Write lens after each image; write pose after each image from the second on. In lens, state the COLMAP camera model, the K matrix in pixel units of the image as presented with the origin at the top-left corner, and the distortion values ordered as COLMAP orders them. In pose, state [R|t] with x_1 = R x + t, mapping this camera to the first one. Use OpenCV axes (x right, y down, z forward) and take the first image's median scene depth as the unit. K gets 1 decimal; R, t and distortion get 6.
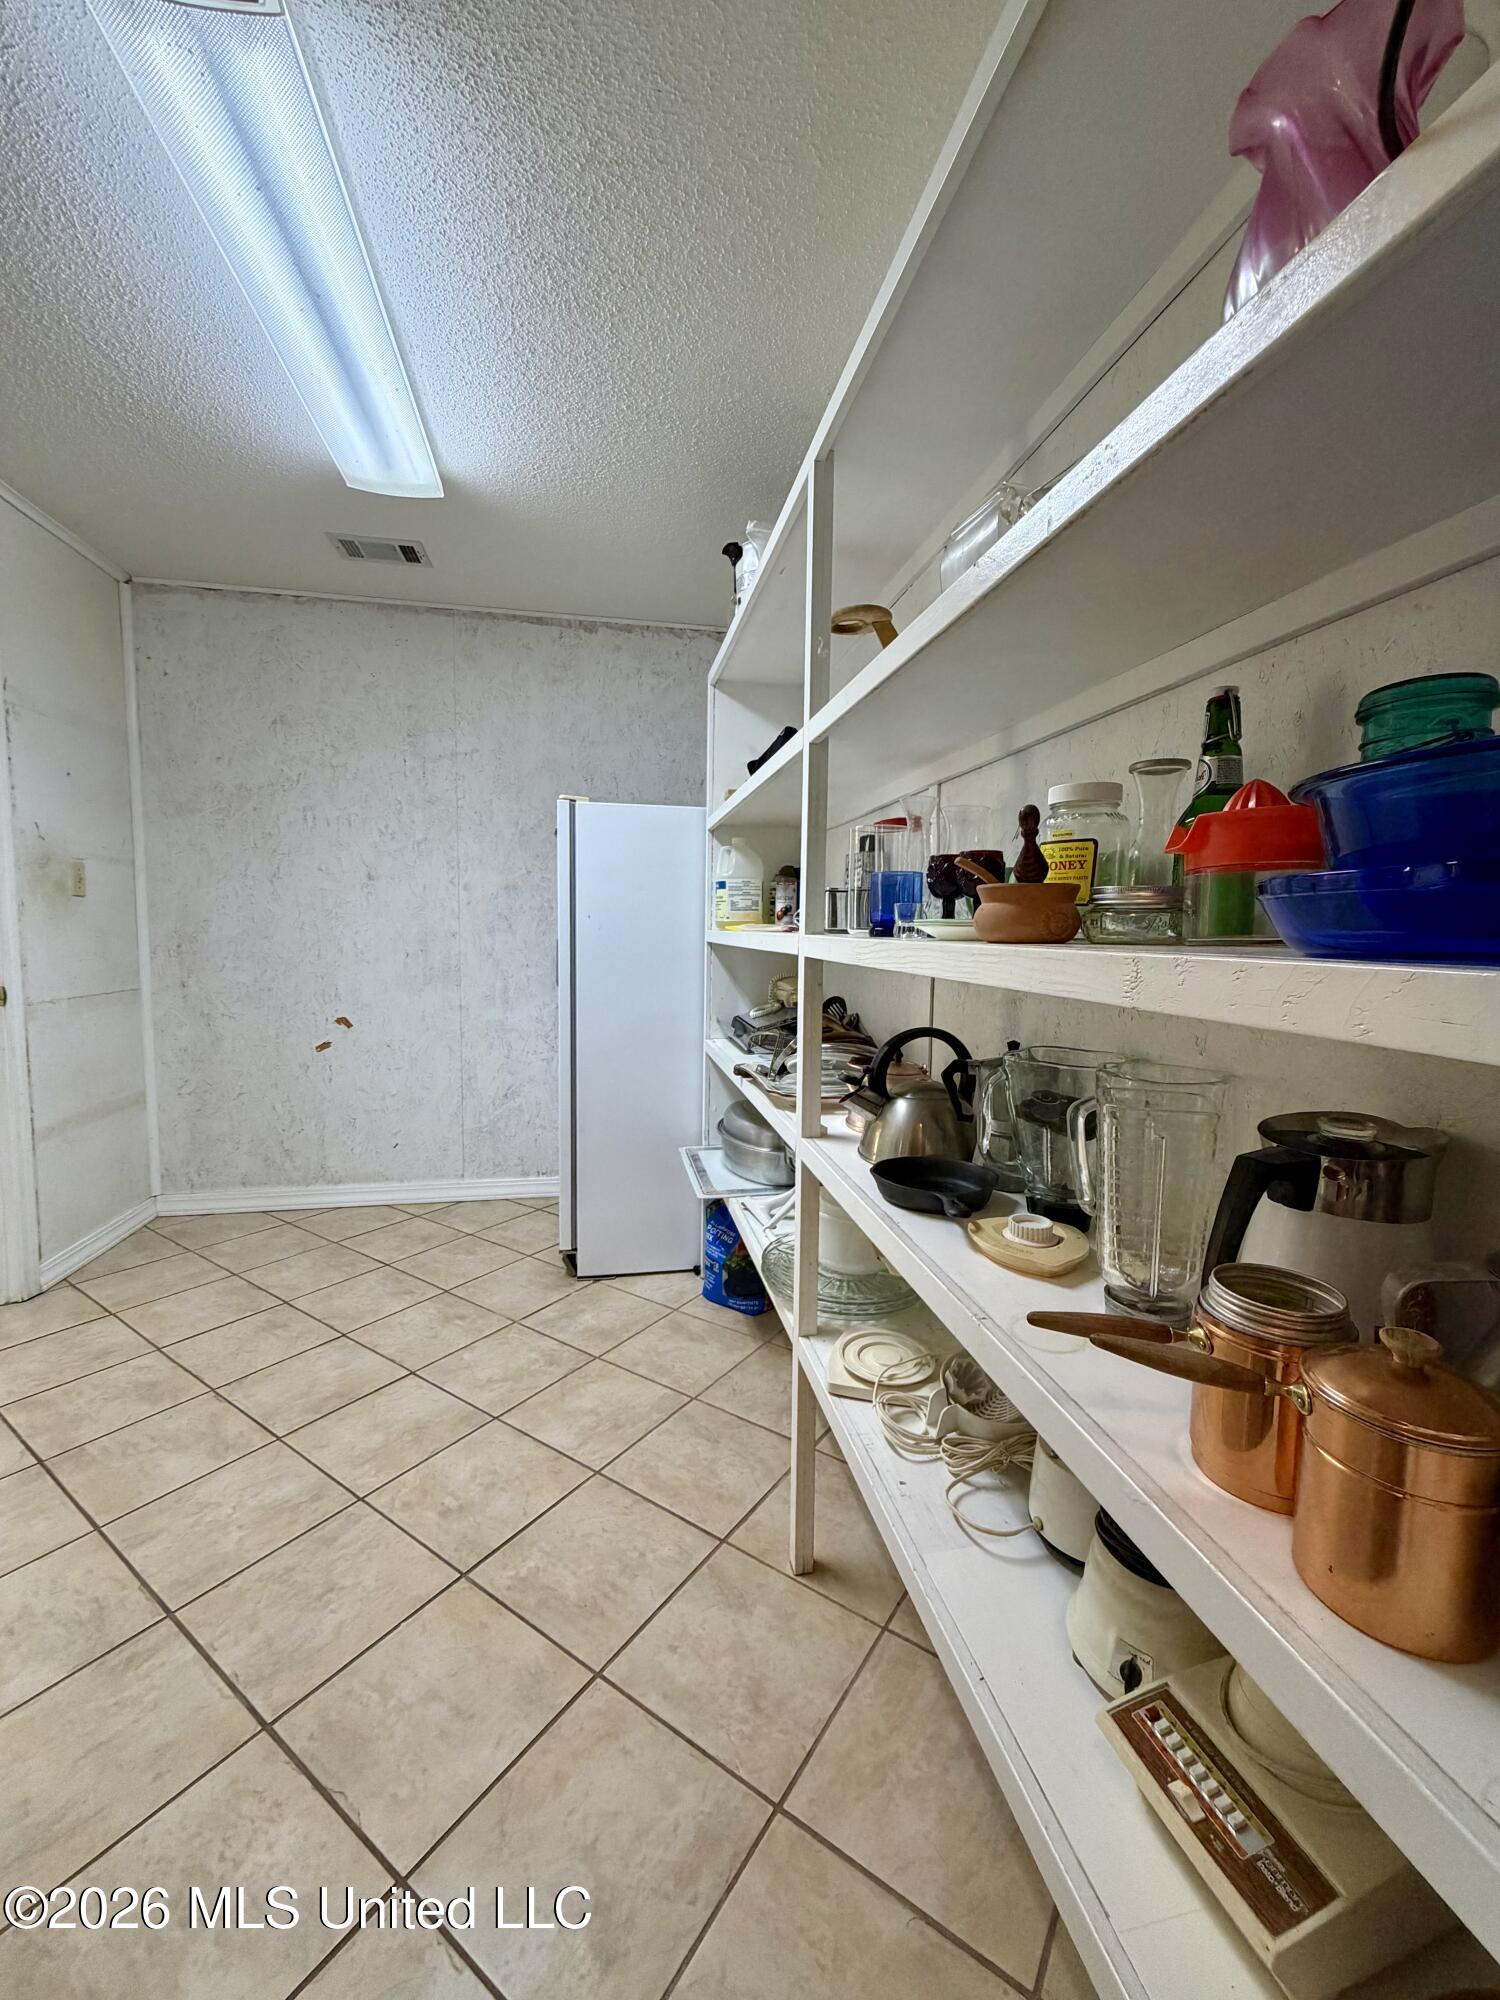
lens RADIAL K [[795.4, 0, 750.6], [0, 795.4, 992.5], [0, 0, 1]] dist [-0.000900, -0.000131]
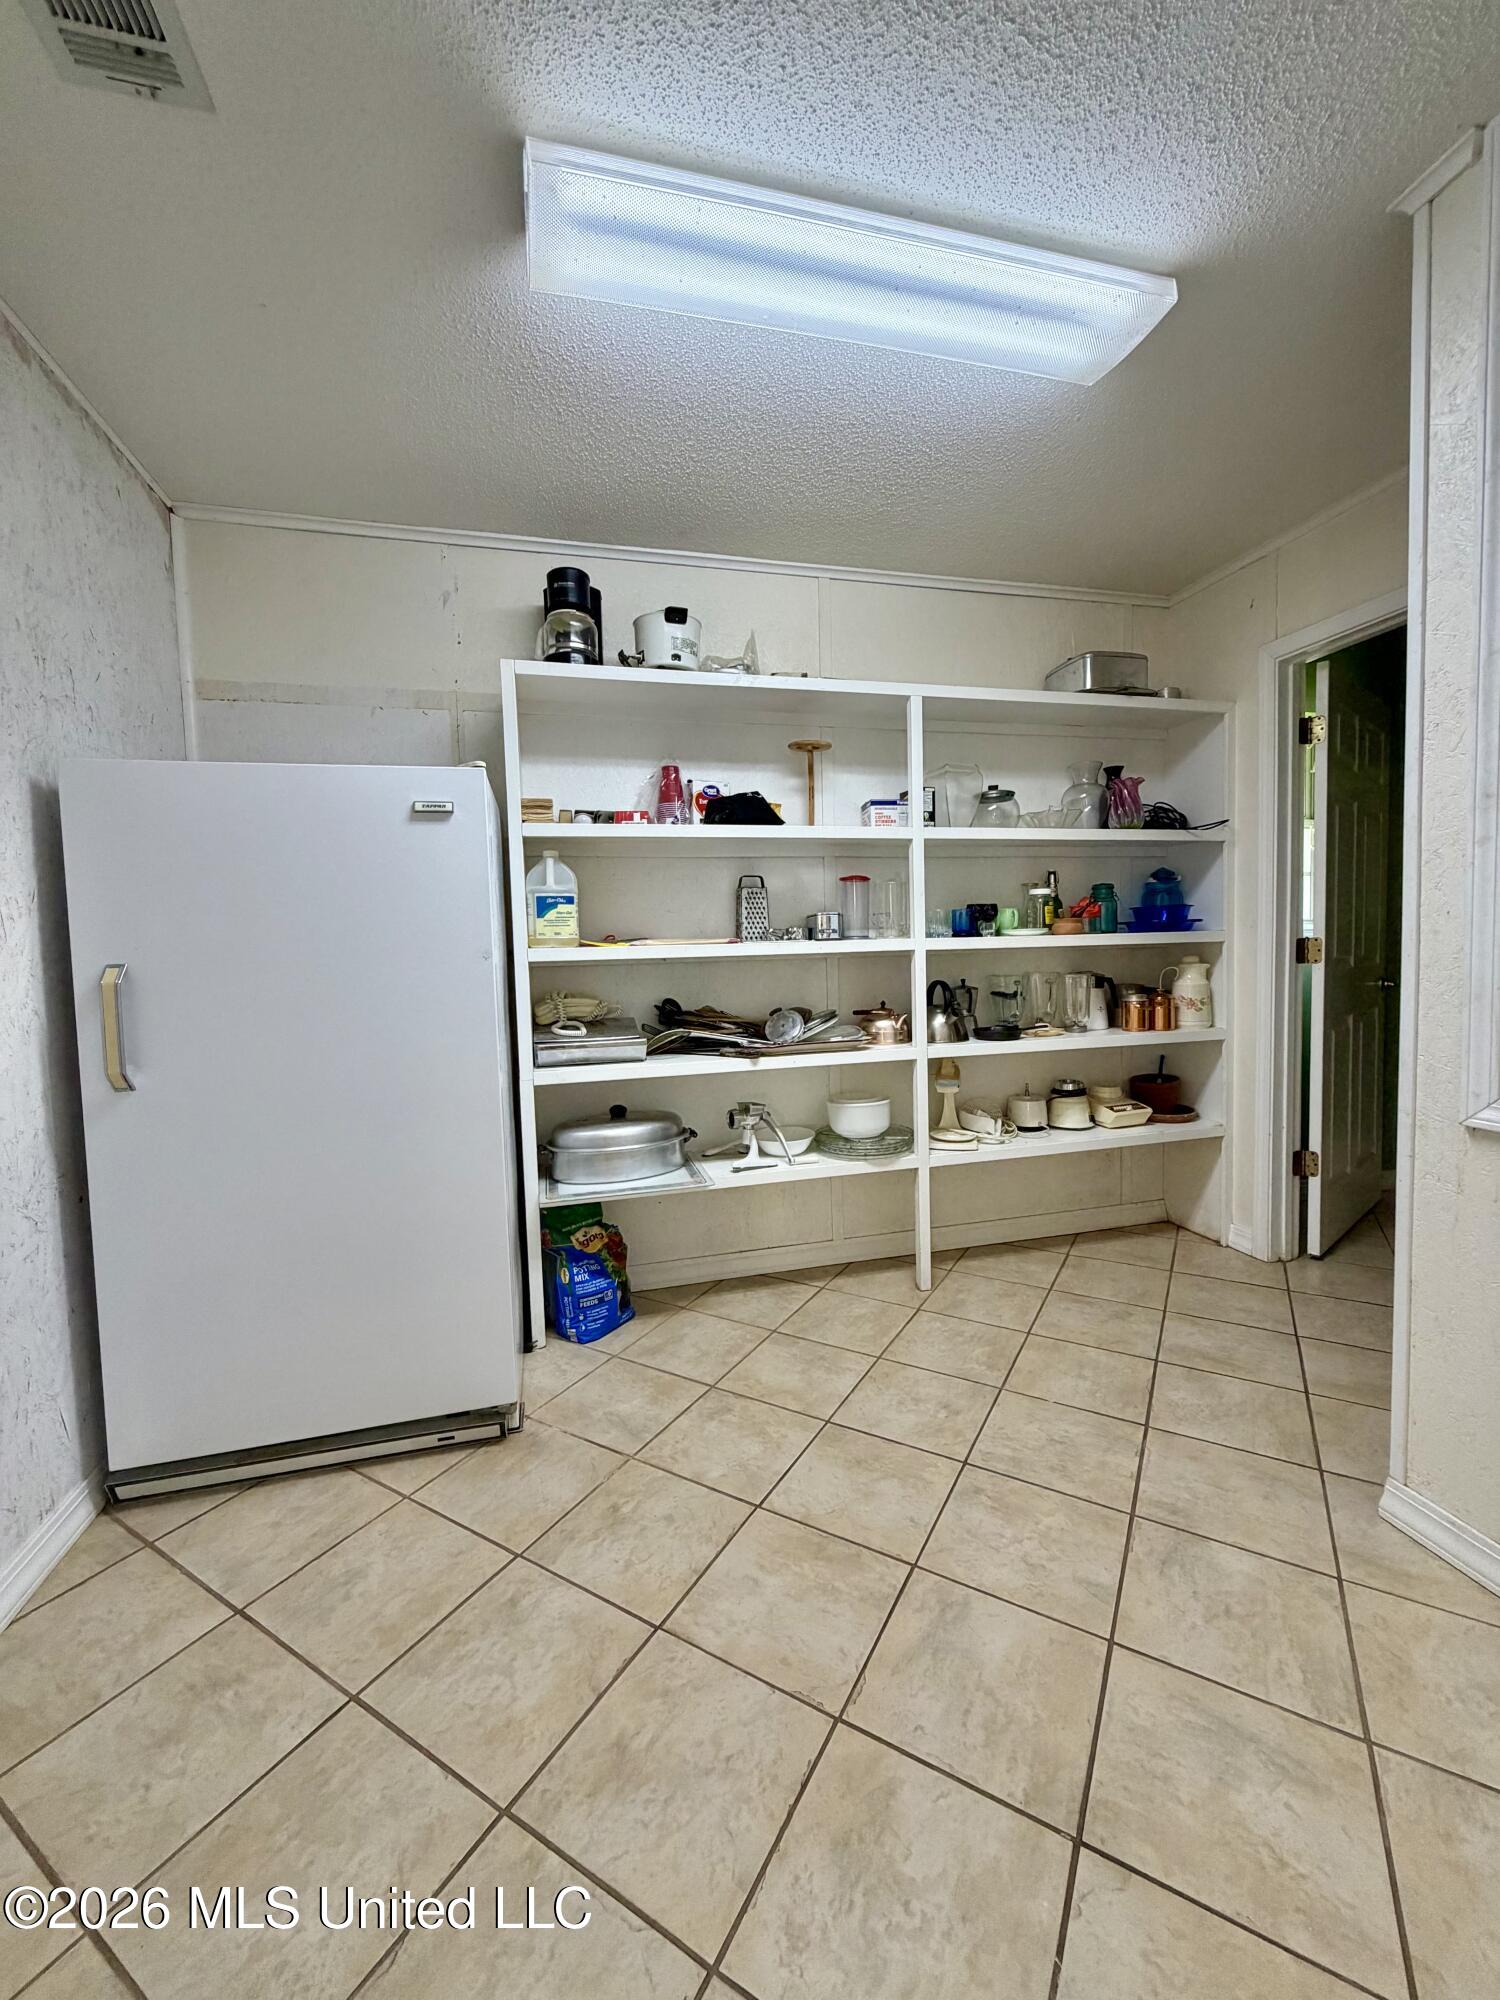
lens RADIAL K [[795.4, 0, 753.6], [0, 795.4, 999.7], [0, 0, 1]] dist [-0.000900, -0.000131]
pose [[-0.058248, -0.076285, 0.995383, -1.292886], [0.110967, 0.990403, 0.082397, -0.090918], [-0.992116, 0.115254, -0.049224, 1.090740]]
